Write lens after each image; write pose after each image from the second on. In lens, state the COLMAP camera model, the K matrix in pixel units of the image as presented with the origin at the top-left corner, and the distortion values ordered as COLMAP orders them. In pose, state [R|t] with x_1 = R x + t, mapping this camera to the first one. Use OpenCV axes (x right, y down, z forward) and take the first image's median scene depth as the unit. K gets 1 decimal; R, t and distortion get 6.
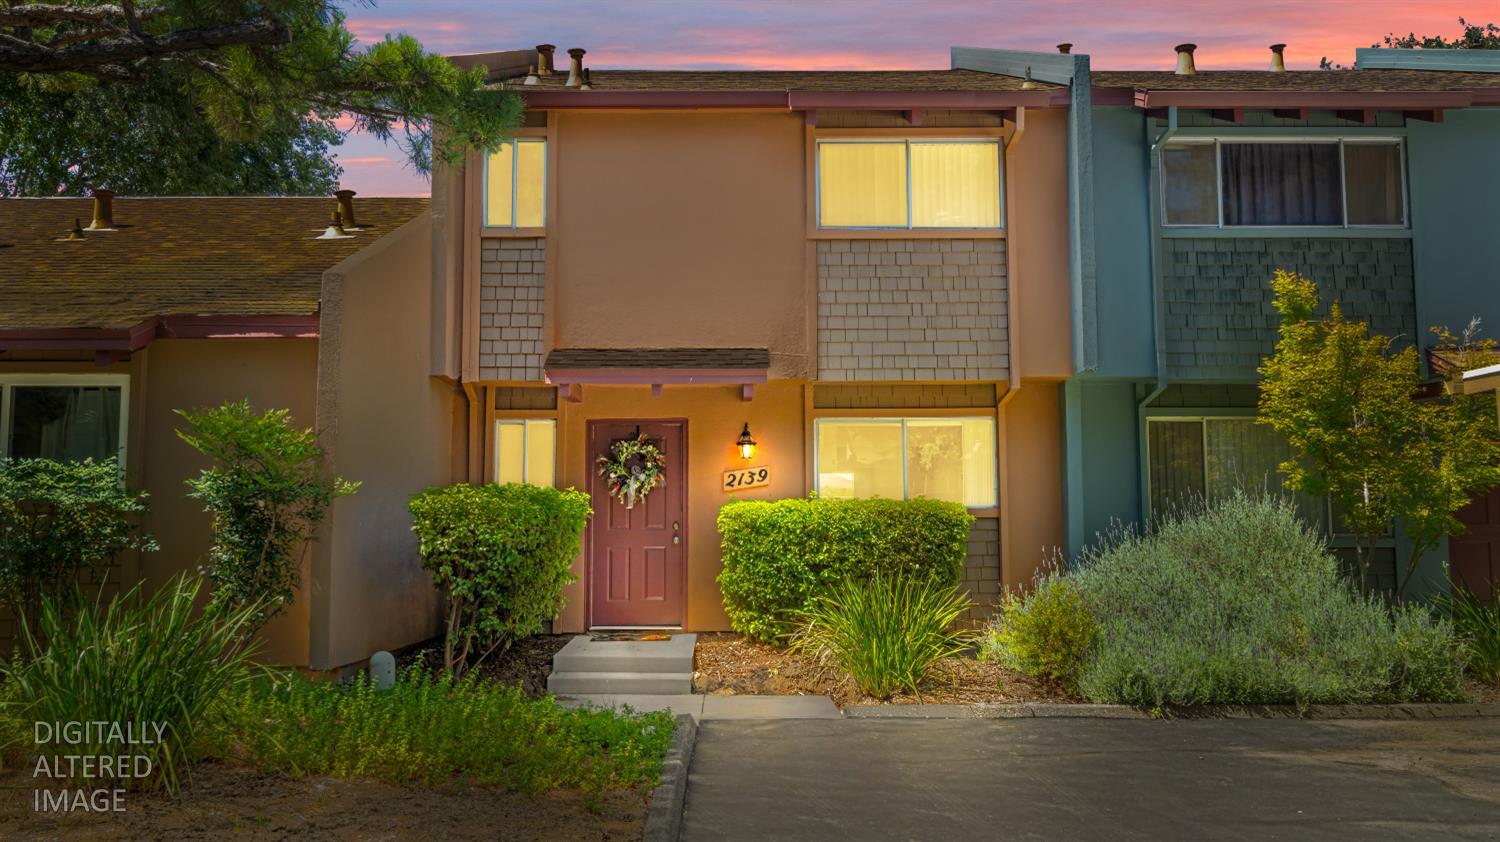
lens RADIAL K [[1260.4, 0, 750.0], [0, 1260.4, 421.0], [0, 0, 1]] dist [0.007163, -0.006937]
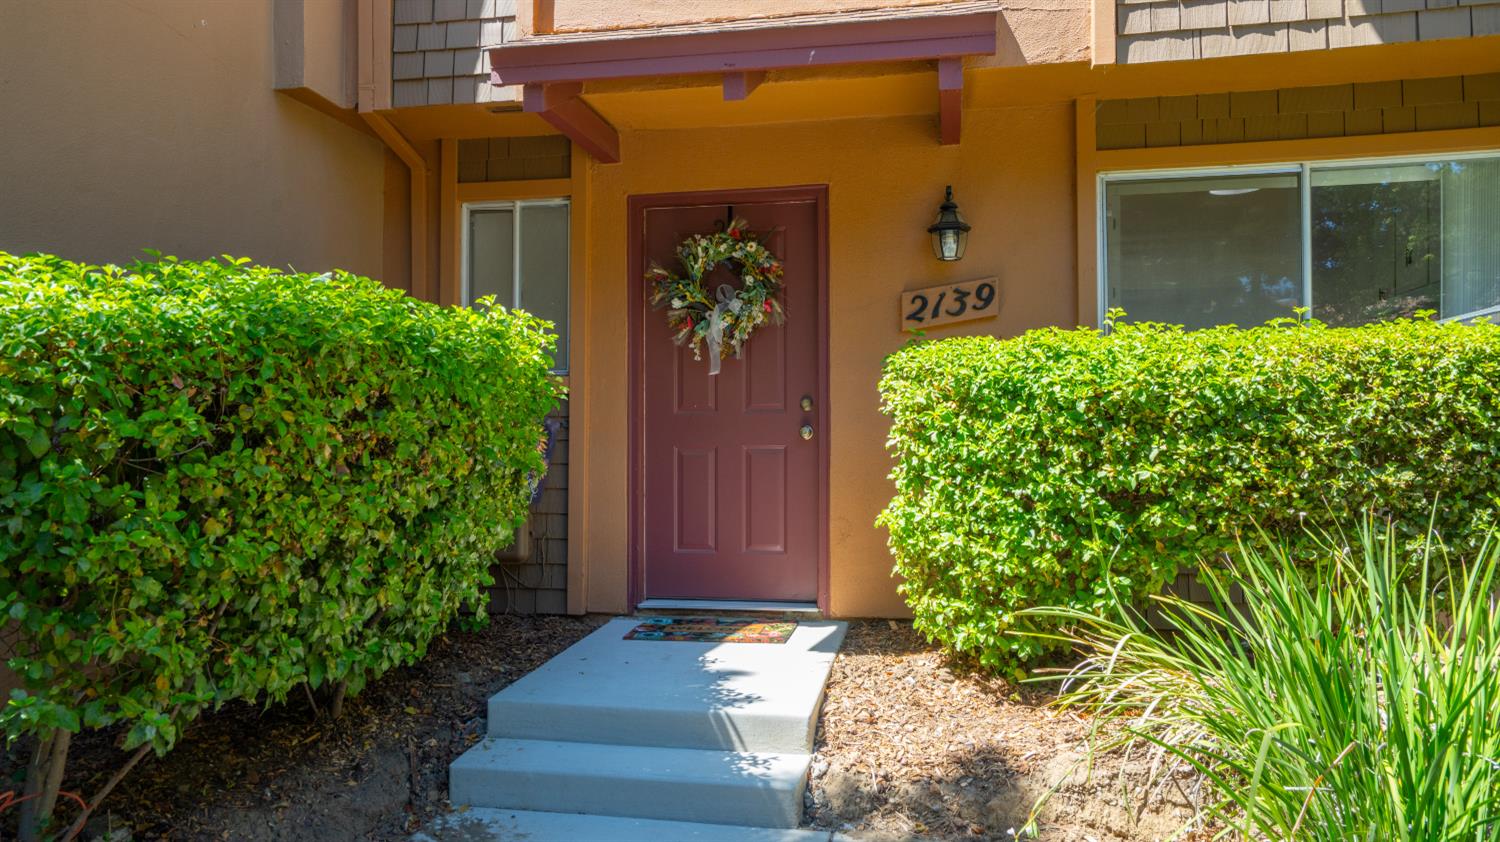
lens RADIAL K [[1109.5, 0, 747.0], [0, 1109.5, 421.5], [0, 0, 1]] dist [-0.009389, 0.063261]
pose [[0.980602, -0.003569, -0.195974, 0.004499], [0.019085, 0.996822, 0.077341, 0.061965], [0.195076, -0.079581, 0.977554, 0.628623]]
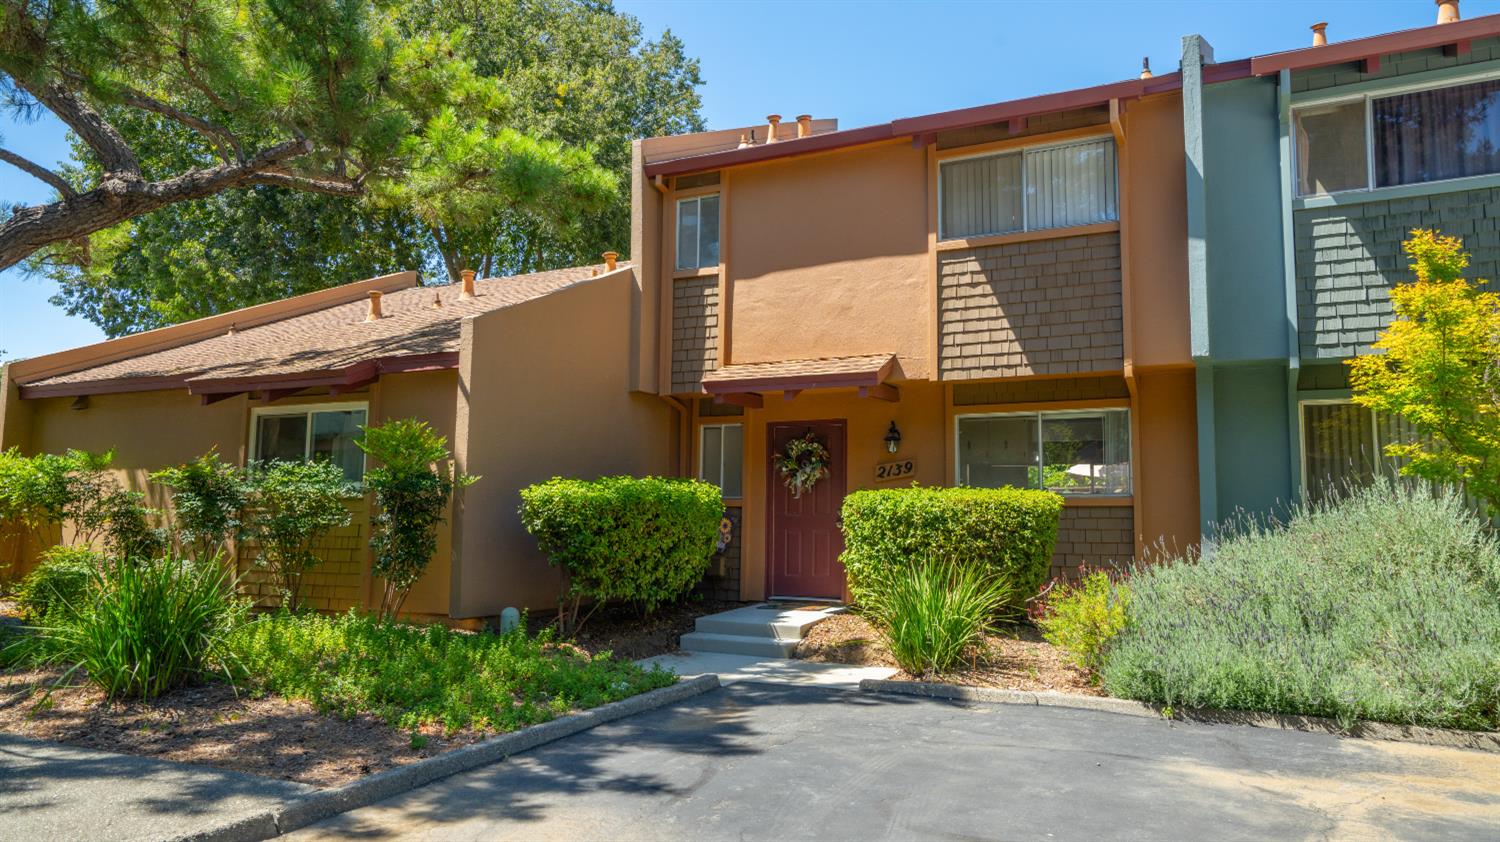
lens RADIAL K [[1025.8, 0, 750.0], [0, 1025.8, 421.0], [0, 0, 1]] dist [-0.003067, 0.039123]
pose [[0.891889, -0.032820, -0.451062, 0.327096], [0.030384, 0.999458, -0.012642, 0.010221], [0.451232, -0.002430, 0.892403, 0.138953]]
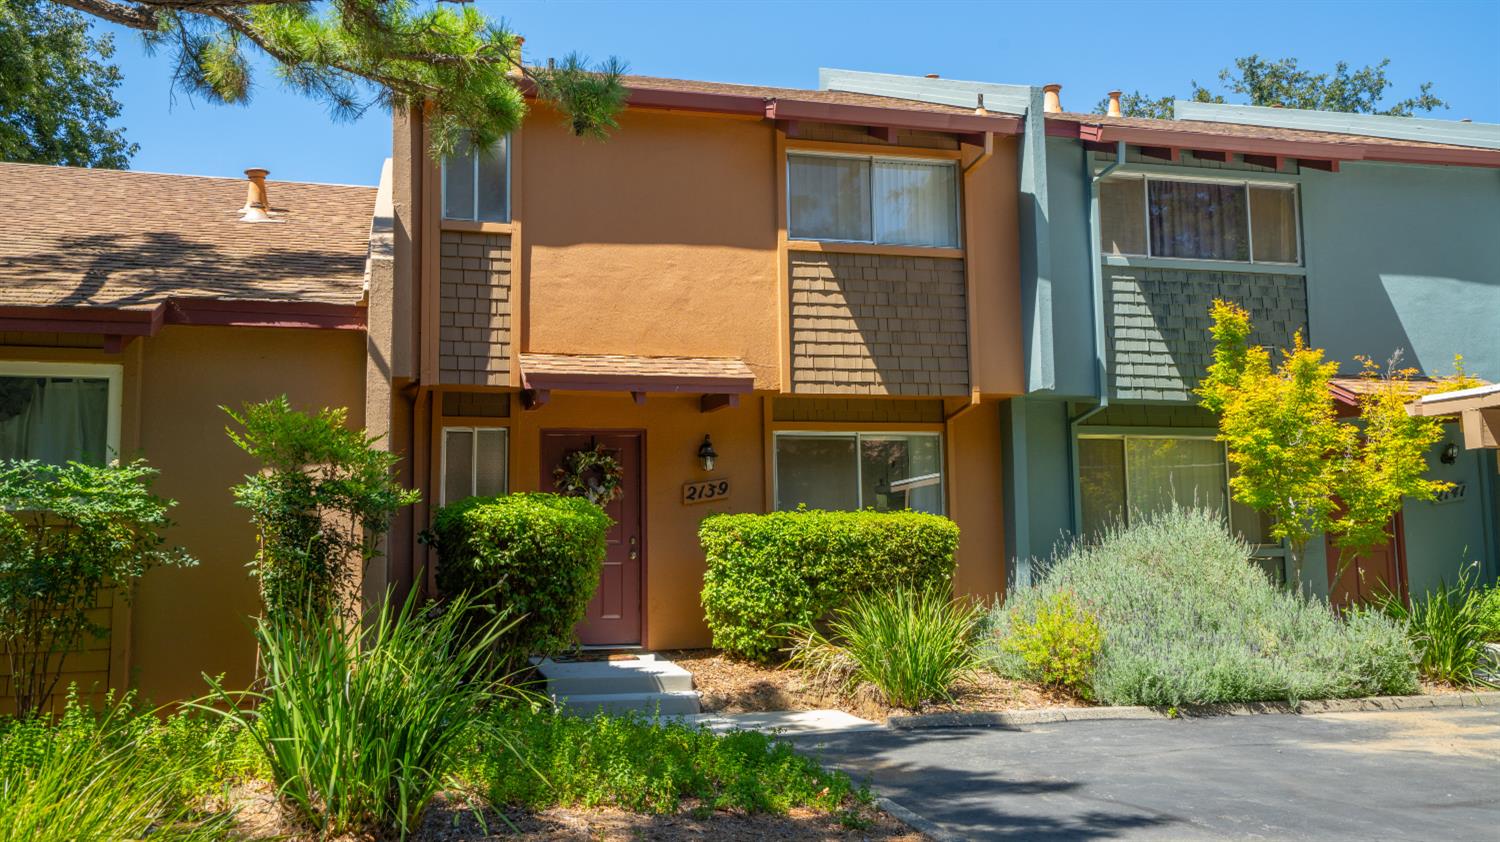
lens RADIAL K [[1274.8, 0, 750.0], [0, 1274.8, 421.0], [0, 0, 1]] dist [0.031061, 0.018150]
pose [[0.968822, 0.017172, 0.247164, -0.237790], [-0.013079, 0.999749, -0.018194, 0.009610], [-0.247414, 0.014394, 0.968803, 0.038077]]
